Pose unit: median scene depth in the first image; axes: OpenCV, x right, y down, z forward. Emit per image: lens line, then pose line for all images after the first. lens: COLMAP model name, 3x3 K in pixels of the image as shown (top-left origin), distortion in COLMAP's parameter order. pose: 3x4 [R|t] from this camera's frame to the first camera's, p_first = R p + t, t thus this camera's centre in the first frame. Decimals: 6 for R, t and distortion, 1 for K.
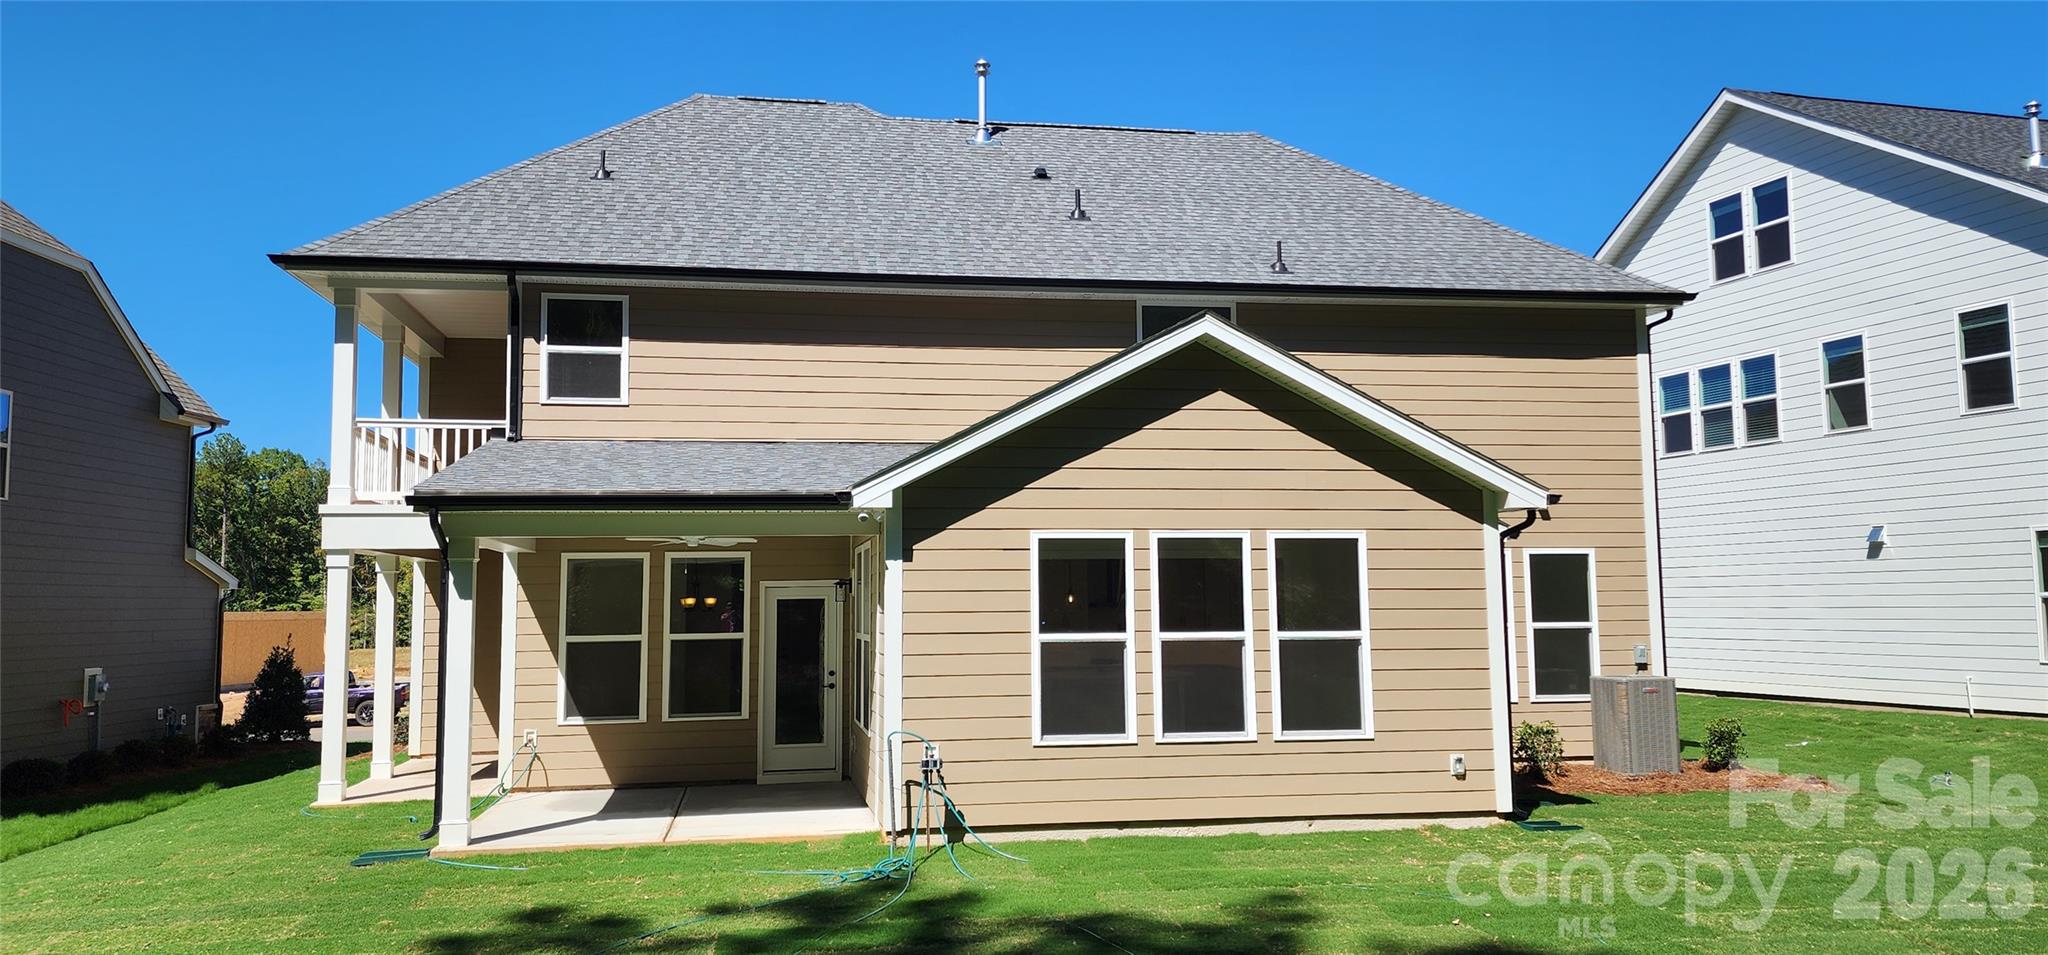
lens RADIAL K [[1508.1, 0, 1017.1], [0, 1508.1, 477.8], [0, 0, 1]] dist [0.067478, -0.019232]
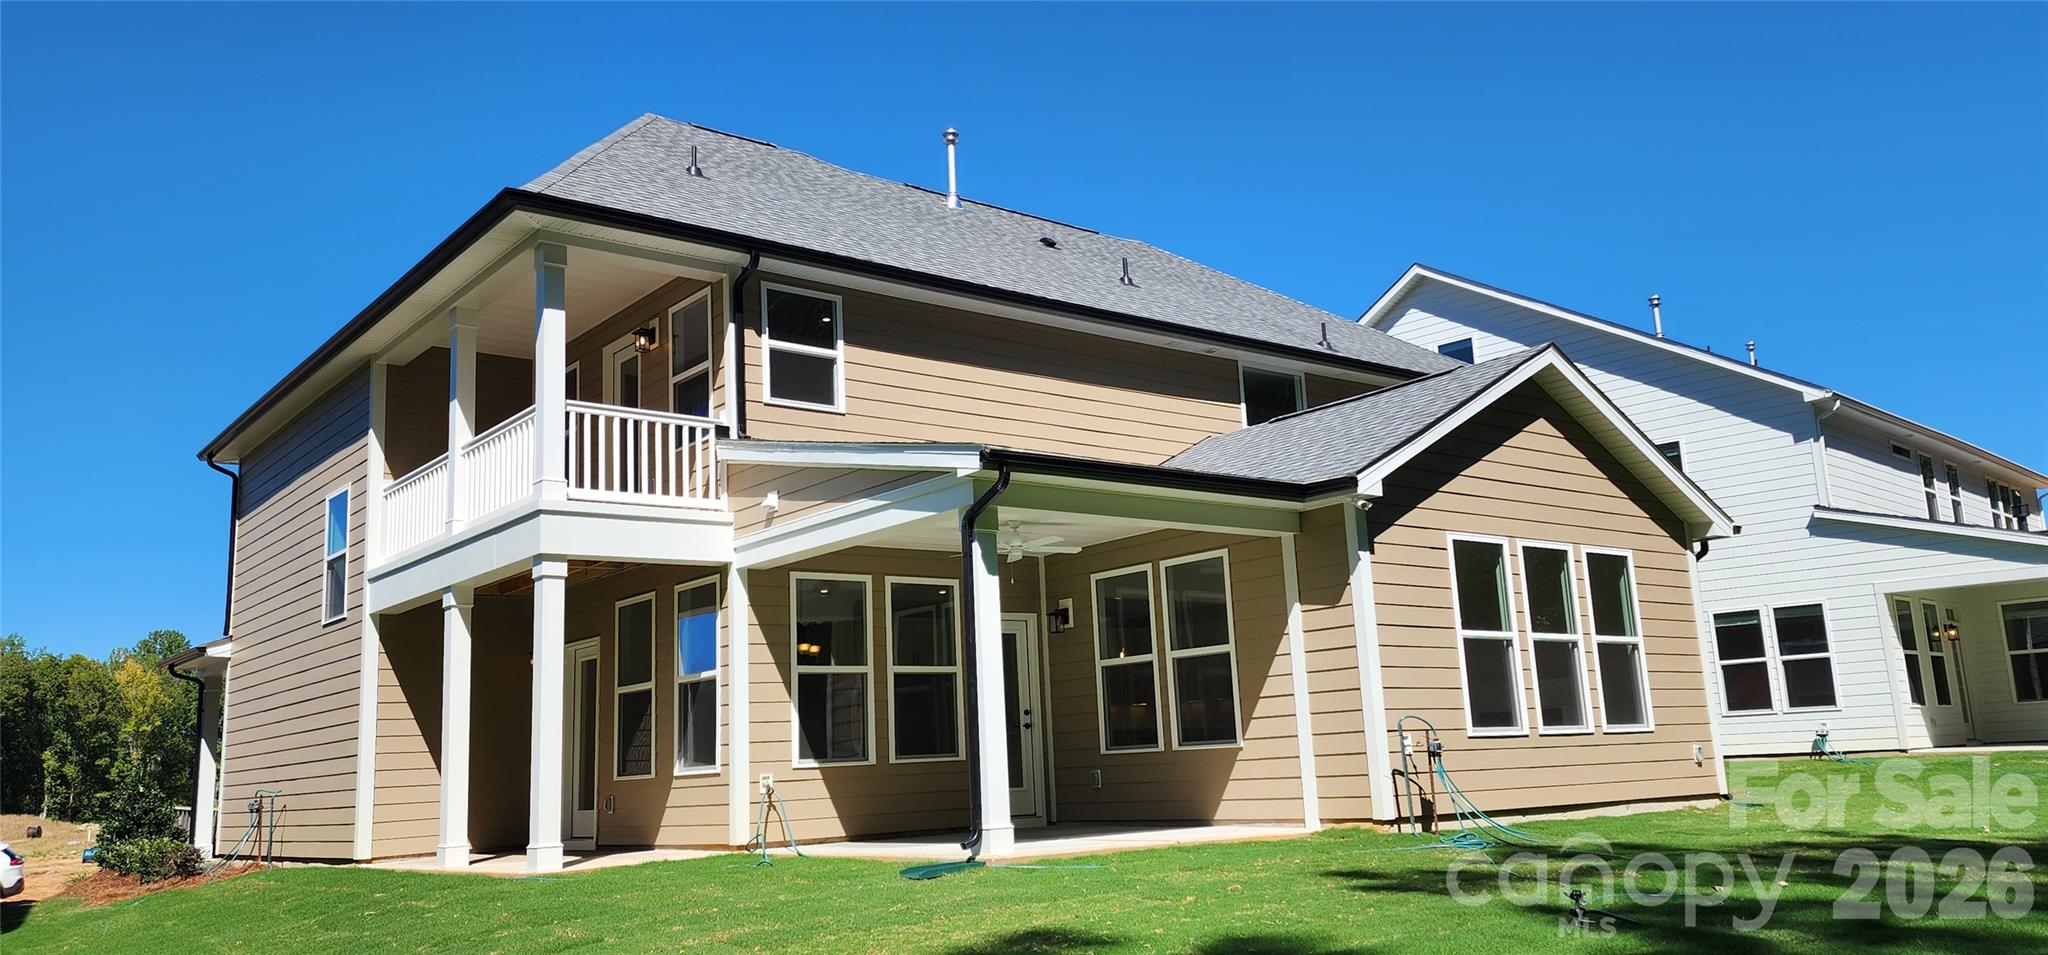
lens RADIAL K [[1508.1, 0, 1015.5], [0, 1508.1, 494.5], [0, 0, 1]] dist [0.067478, -0.019232]
pose [[0.885817, 0.054443, 0.460830, -0.593927], [-0.004544, 0.994064, -0.108706, 0.100234], [-0.464012, 0.094200, 0.880806, 0.164786]]
